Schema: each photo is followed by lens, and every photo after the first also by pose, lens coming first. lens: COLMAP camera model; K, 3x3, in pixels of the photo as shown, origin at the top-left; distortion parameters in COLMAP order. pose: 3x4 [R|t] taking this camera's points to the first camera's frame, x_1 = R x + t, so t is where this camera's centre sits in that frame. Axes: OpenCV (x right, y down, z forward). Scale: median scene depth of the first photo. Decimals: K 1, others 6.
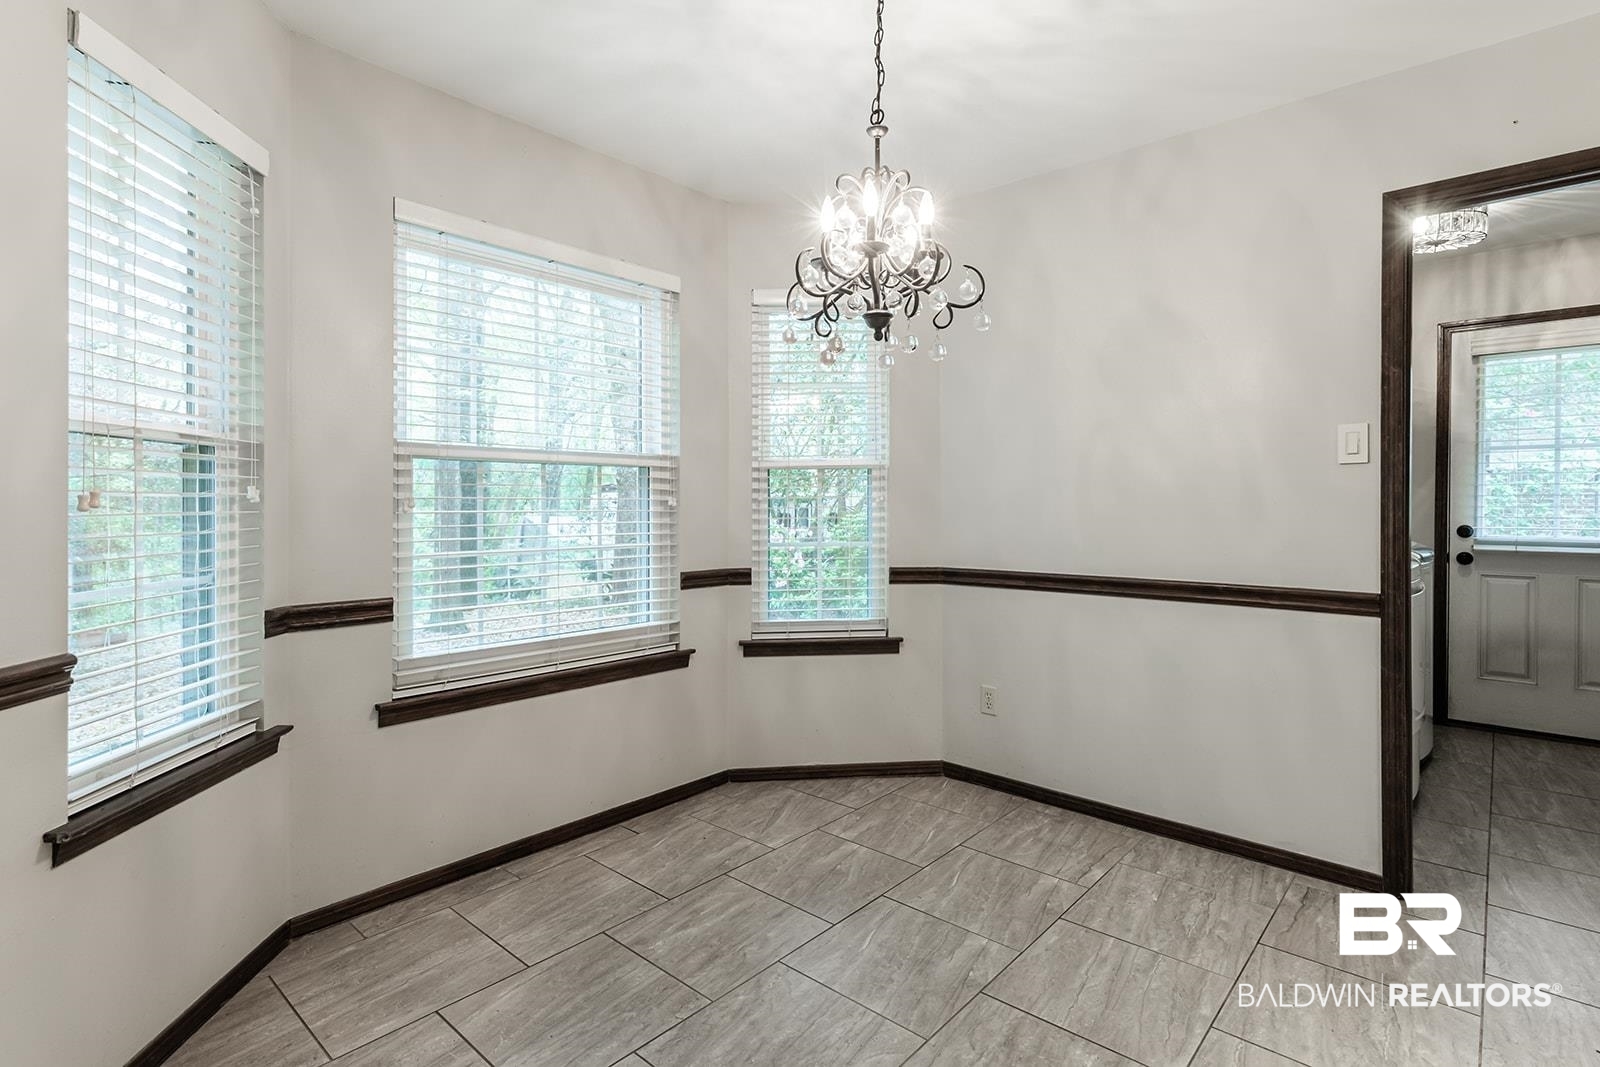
lens RADIAL K [[786.2, 0, 795.4], [0, 786.2, 497.5], [0, 0, 1]] dist [-0.000482, 0.001031]
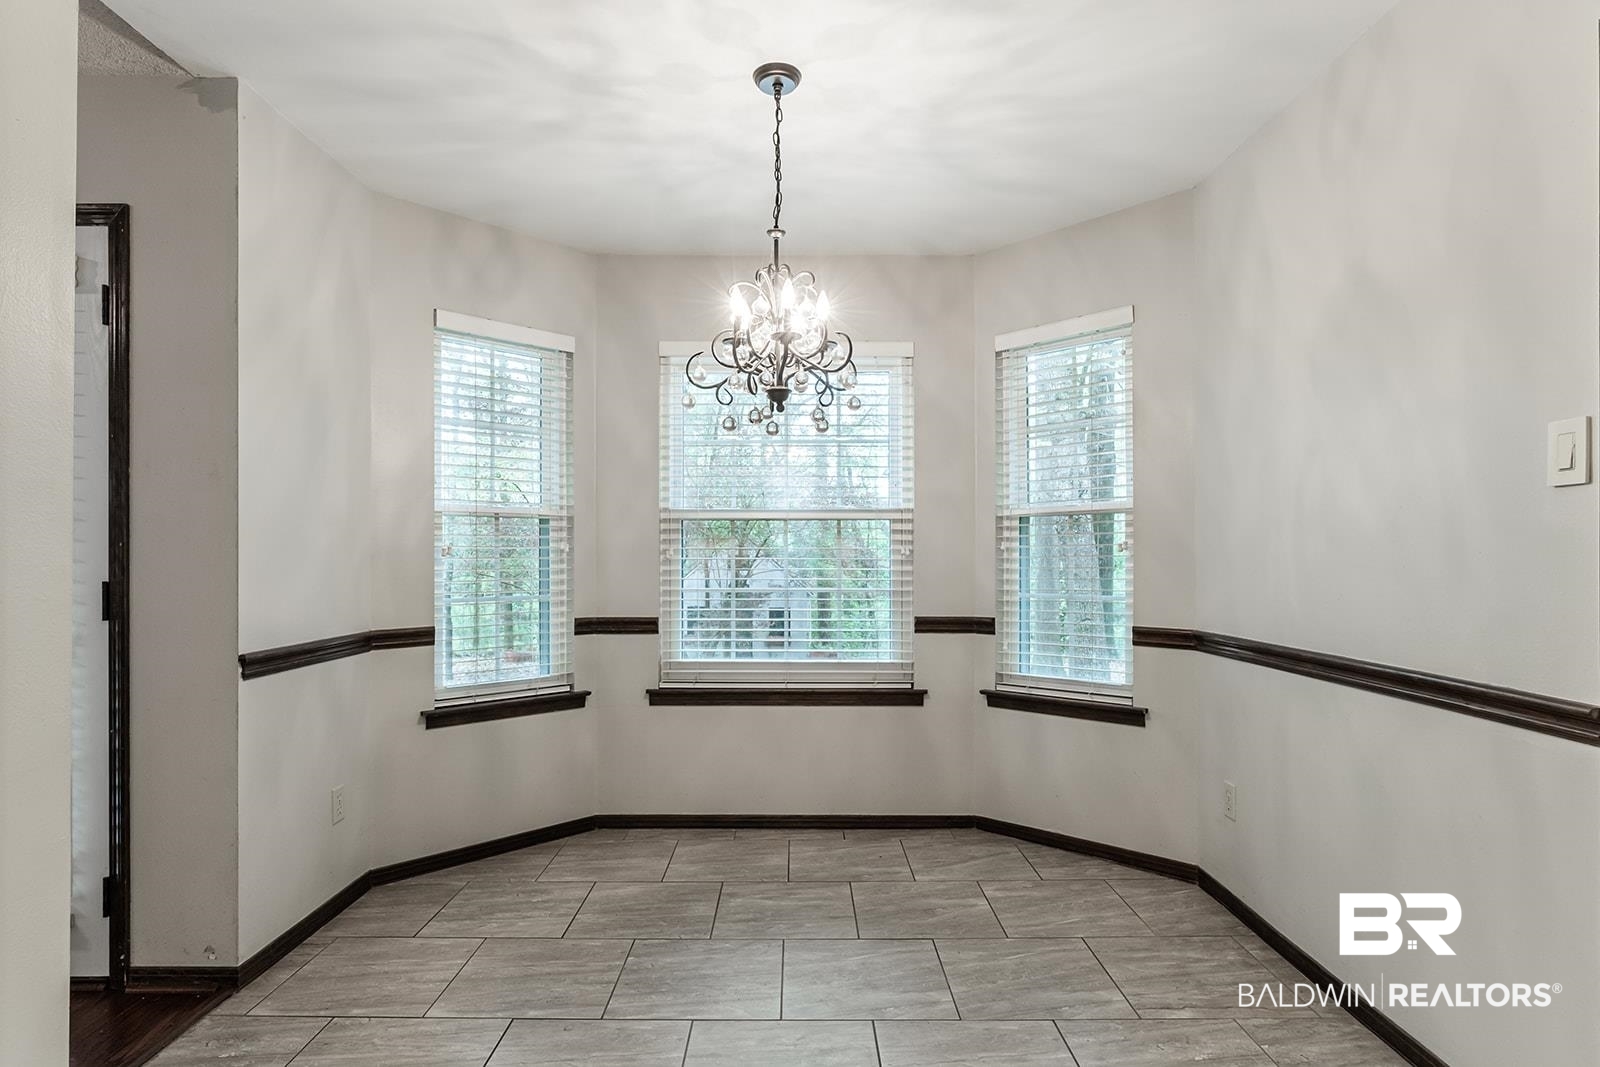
lens RADIAL K [[852.7, 0, 800.2], [0, 852.7, 545.0], [0, 0, 1]] dist [-0.001853, 0.000164]
pose [[0.669647, -0.006632, -0.742650, 0.847291], [0.005349, 0.999977, -0.004106, 0.001706], [0.742660, -0.001223, 0.669668, 0.143502]]
